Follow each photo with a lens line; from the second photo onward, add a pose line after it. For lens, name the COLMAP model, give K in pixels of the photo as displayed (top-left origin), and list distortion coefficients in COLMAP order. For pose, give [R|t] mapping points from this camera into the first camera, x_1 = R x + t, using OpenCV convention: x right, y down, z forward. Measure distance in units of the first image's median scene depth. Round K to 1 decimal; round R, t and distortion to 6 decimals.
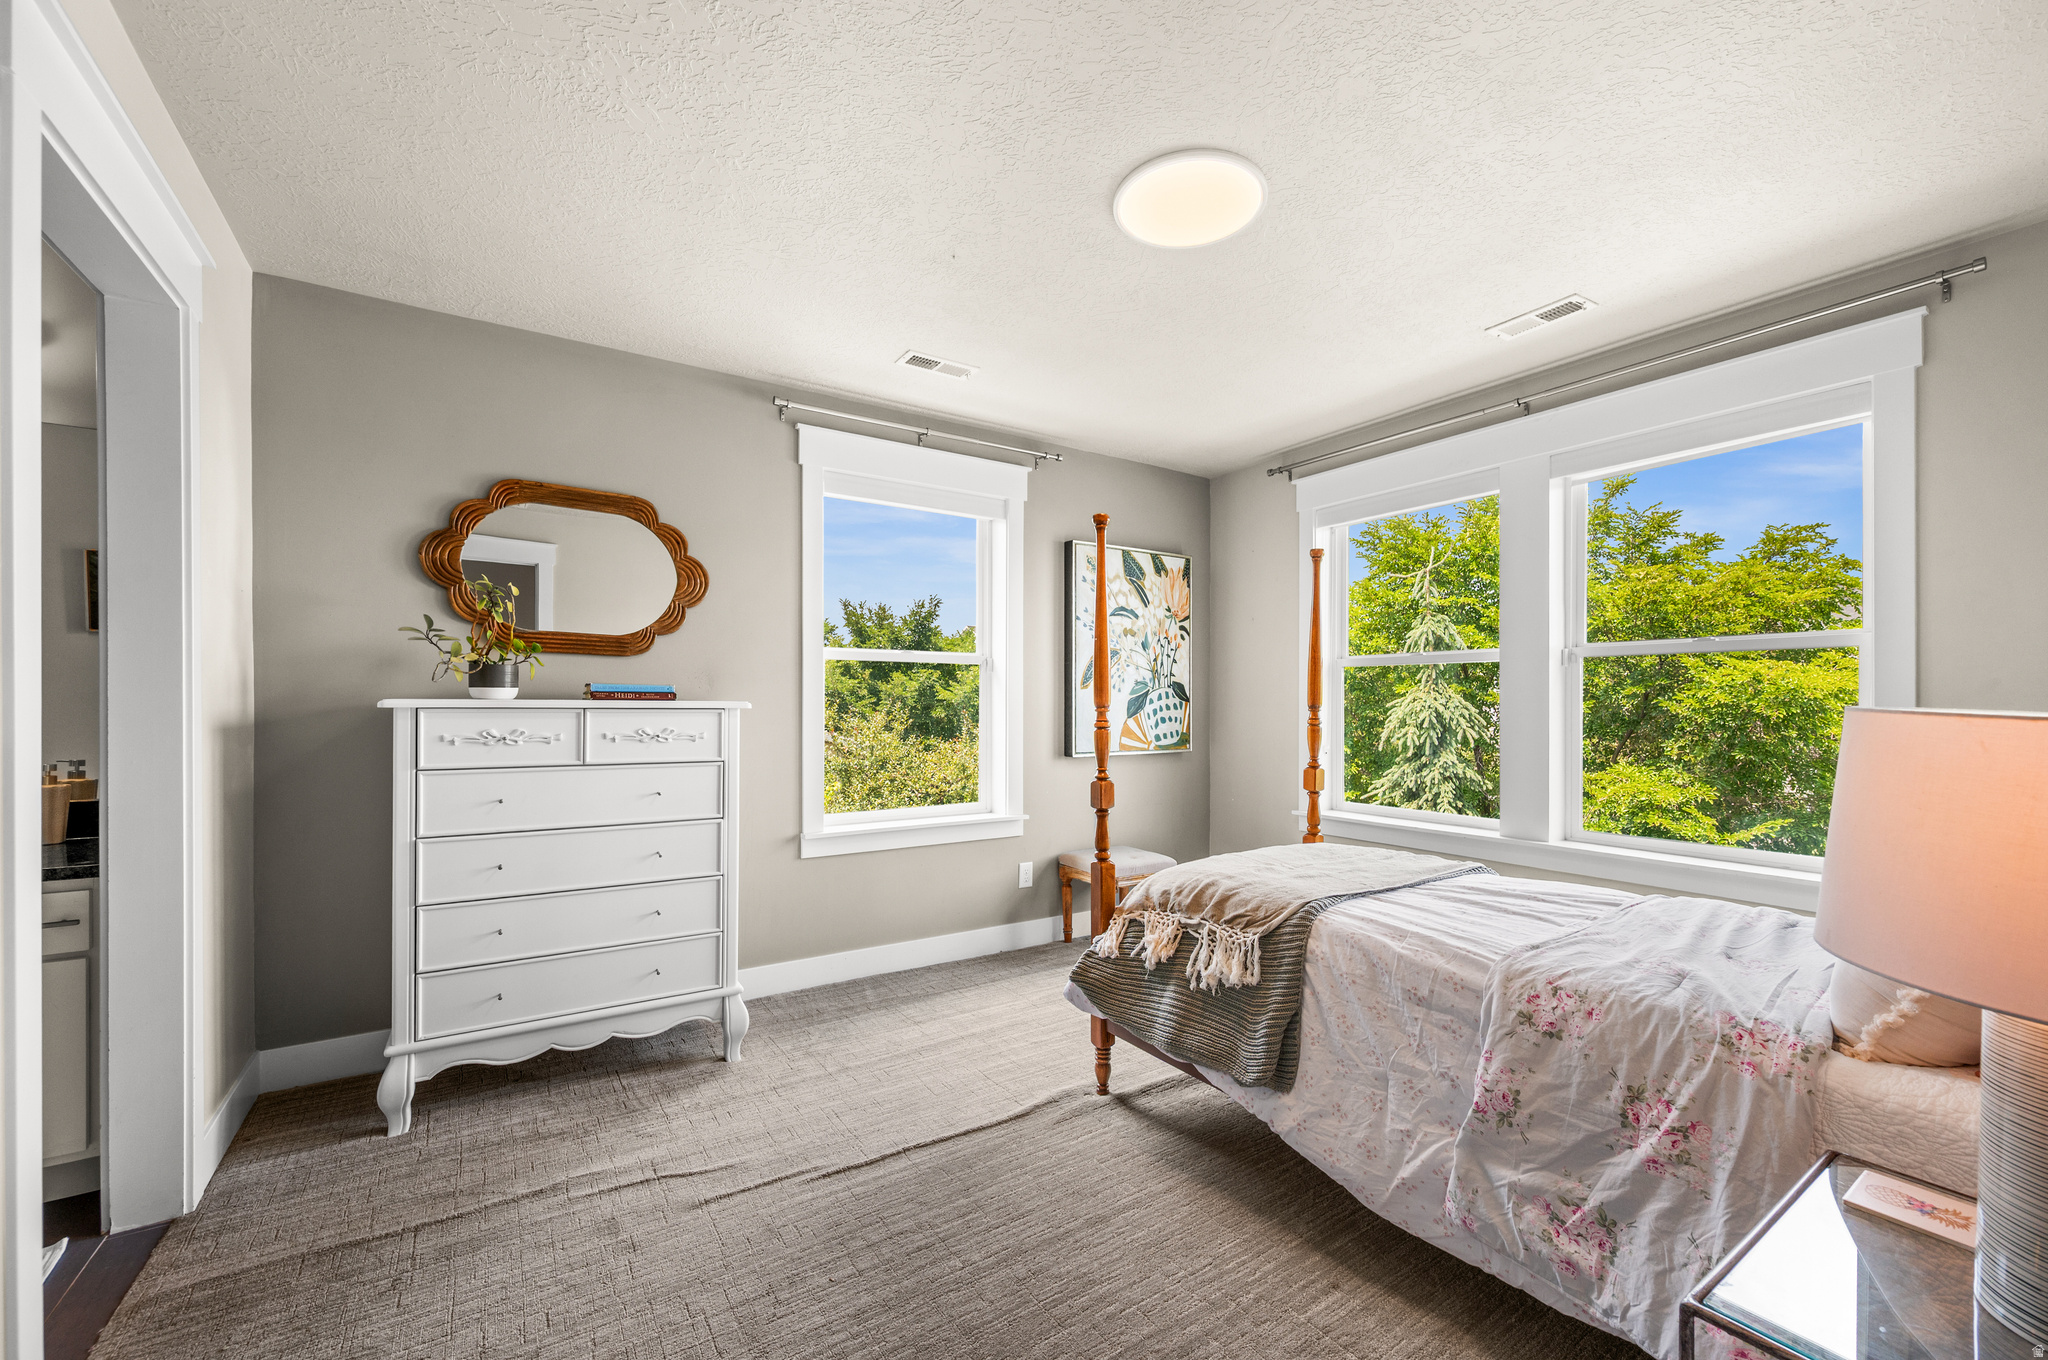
lens RADIAL K [[824.6, 0, 1022.3], [0, 824.6, 696.1], [0, 0, 1]] dist [-0.001332, -0.000056]
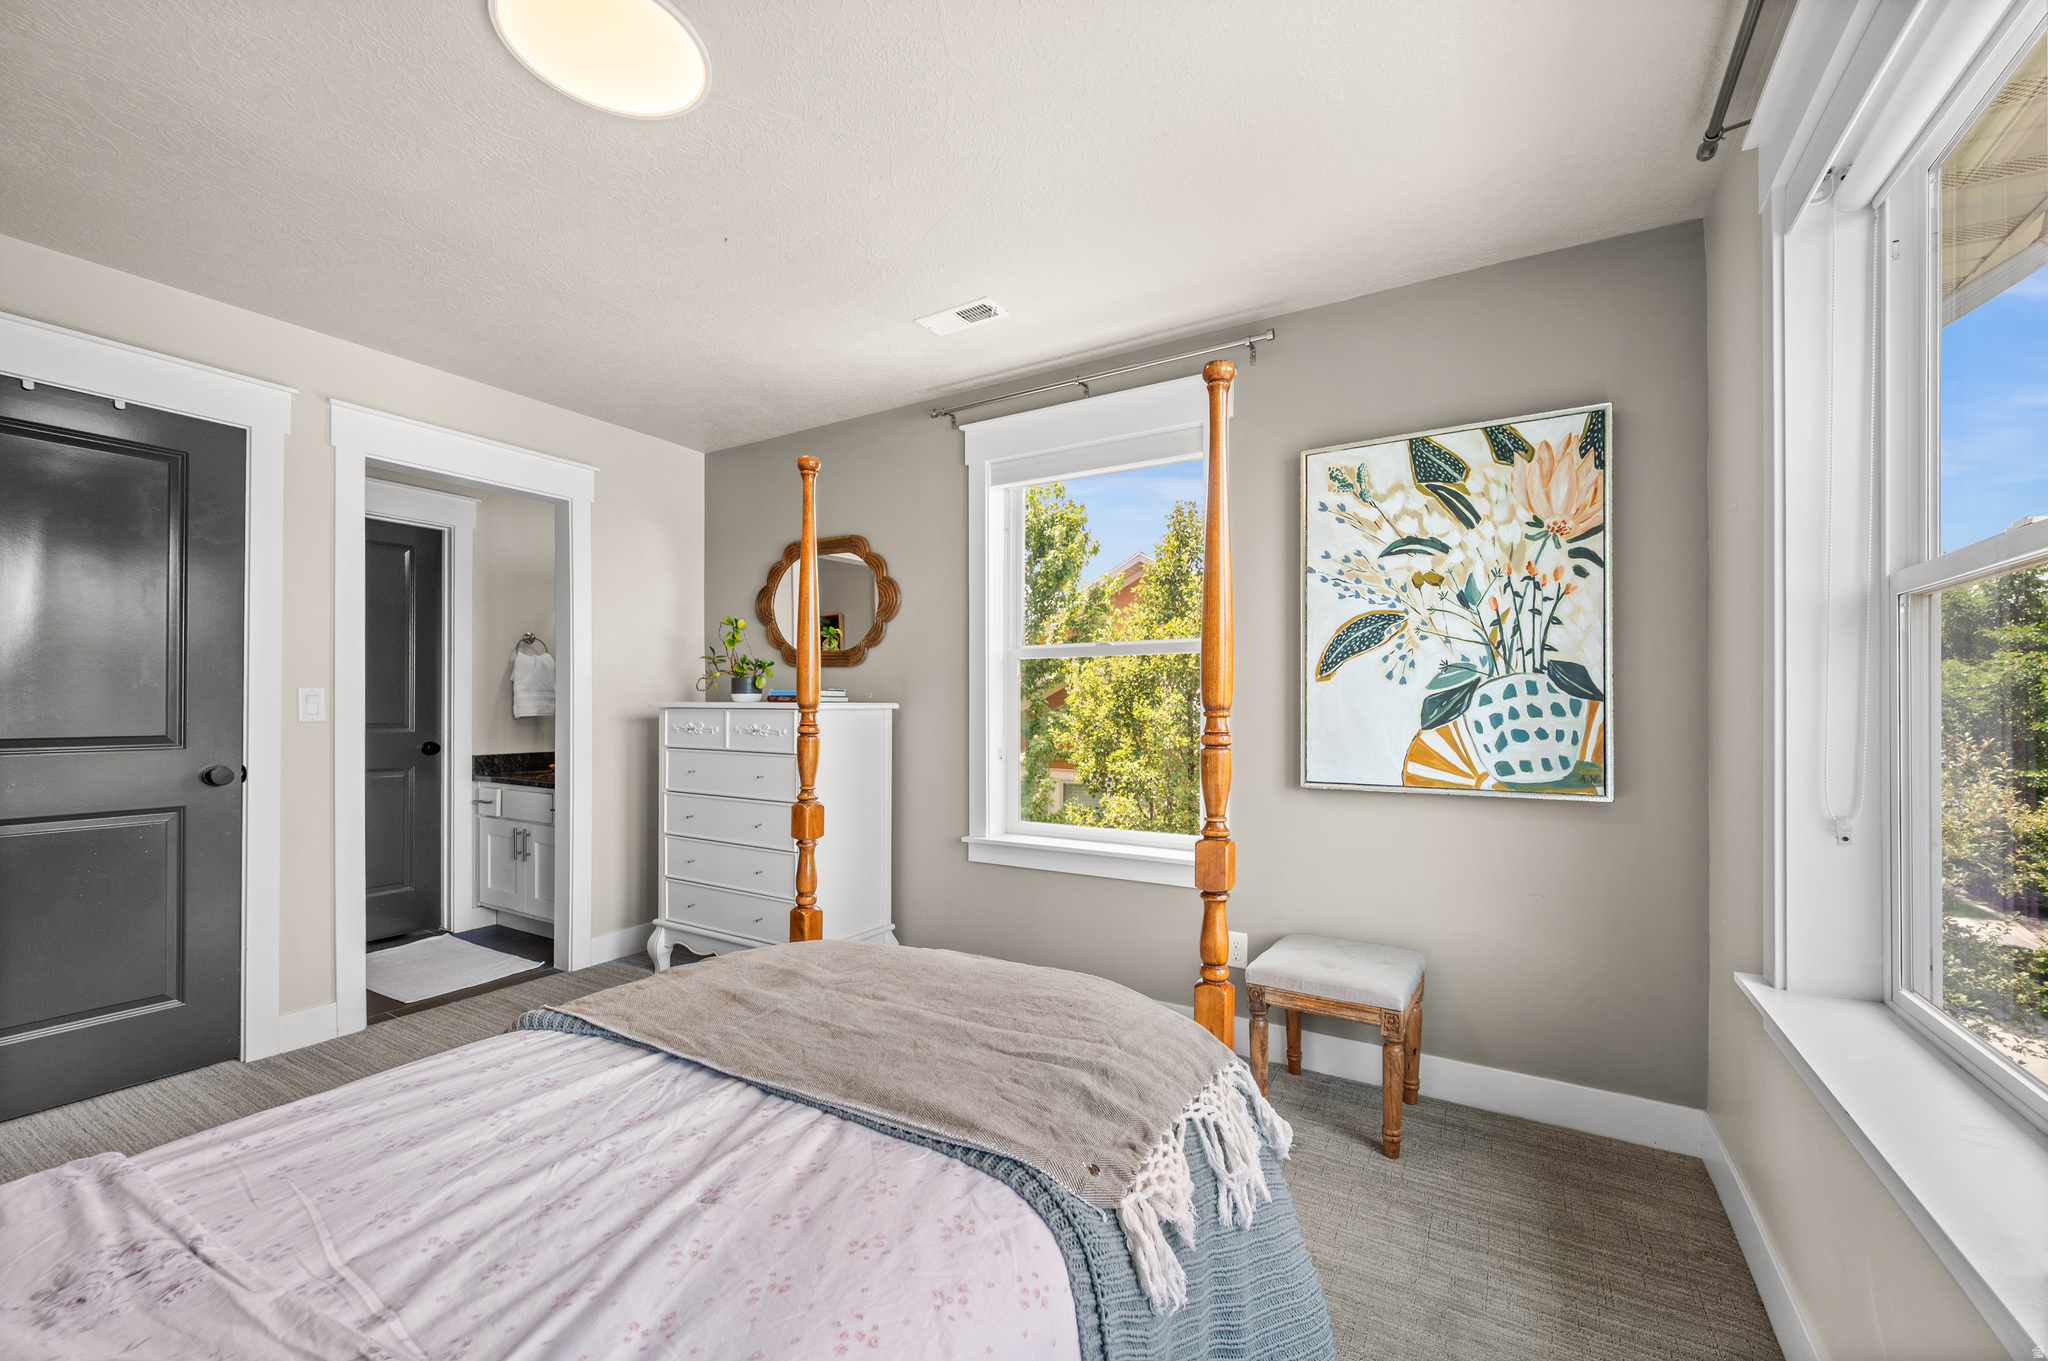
lens RADIAL K [[824.6, 0, 1015.2], [0, 824.6, 708.9], [0, 0, 1]] dist [-0.001332, -0.000056]
pose [[0.429235, -0.006338, -0.903170, 0.510643], [0.002098, 0.999980, -0.006020, 0.014762], [0.903190, 0.000689, 0.429240, 0.488731]]
